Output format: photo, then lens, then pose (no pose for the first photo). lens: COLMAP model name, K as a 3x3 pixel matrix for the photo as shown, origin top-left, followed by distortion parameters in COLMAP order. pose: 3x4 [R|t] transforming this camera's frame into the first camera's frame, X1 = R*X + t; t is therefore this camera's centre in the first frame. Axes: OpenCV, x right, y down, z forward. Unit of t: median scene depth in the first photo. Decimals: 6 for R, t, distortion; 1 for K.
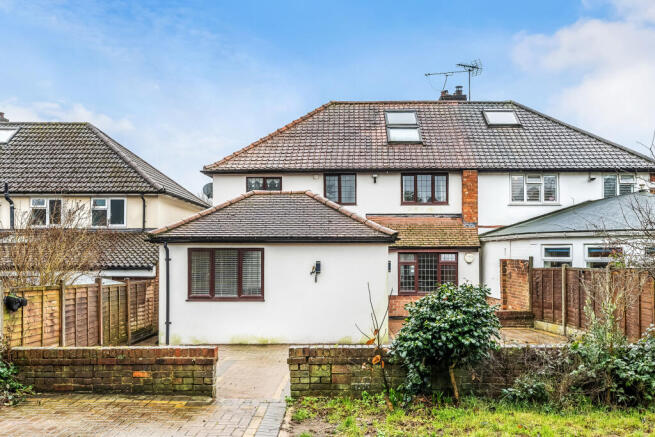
lens RADIAL K [[617.7, 0, 326.7], [0, 617.7, 219.9], [0, 0, 1]] dist [-0.021842, 0.000000]
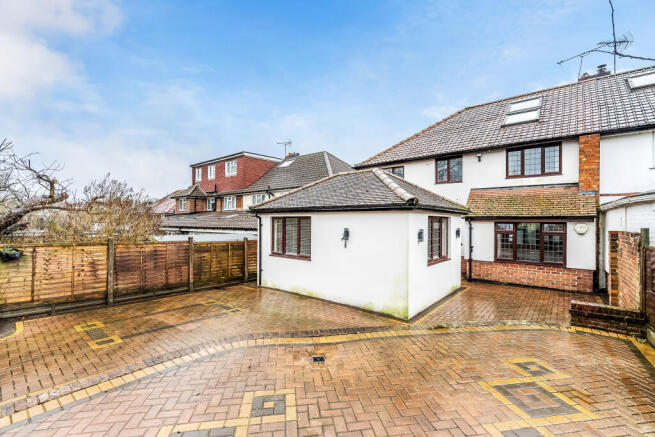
lens RADIAL K [[287.2, 0, 331.9], [0, 287.2, 220.2], [0, 0, 1]] dist [-0.002636, 0.001355]
pose [[0.796209, 0.003123, -0.605014, 0.185289], [0.023045, 0.999104, 0.035485, 0.024356], [0.604583, -0.042196, 0.795424, 0.412420]]
